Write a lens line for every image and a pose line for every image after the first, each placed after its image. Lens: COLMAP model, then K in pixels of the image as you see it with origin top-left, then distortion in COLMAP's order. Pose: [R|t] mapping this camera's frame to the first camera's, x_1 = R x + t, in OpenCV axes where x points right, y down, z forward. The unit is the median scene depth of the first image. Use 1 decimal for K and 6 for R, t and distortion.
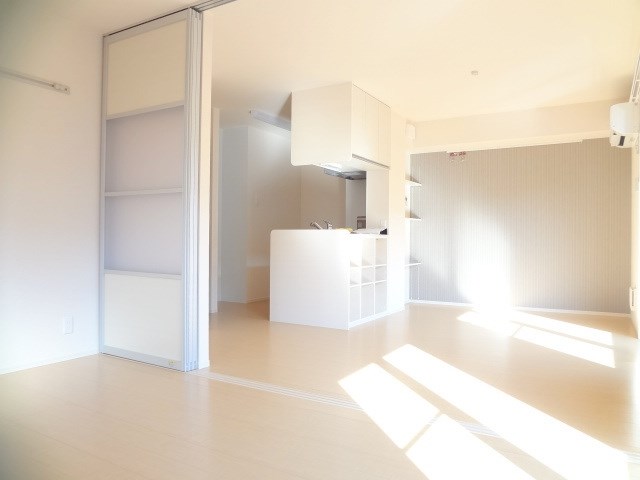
lens RADIAL K [[487.2, 0, 320.0], [0, 487.2, 240.0], [0, 0, 1]] dist [-0.000249, -0.000441]
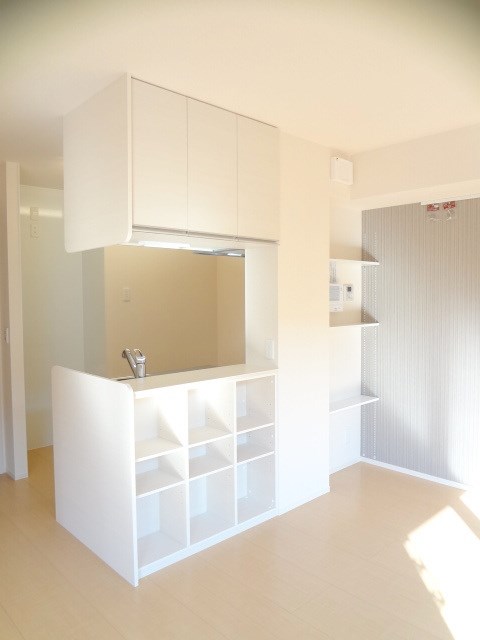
lens RADIAL K [[487.2, 0, 240.8], [0, 487.2, 309.0], [0, 0, 1]] dist [-0.000249, -0.000441]
pose [[0.962096, -0.000125, -0.272710, 0.217688], [0.007051, 0.999677, 0.024416, -0.077812], [0.272619, -0.025413, 0.961786, 0.418298]]
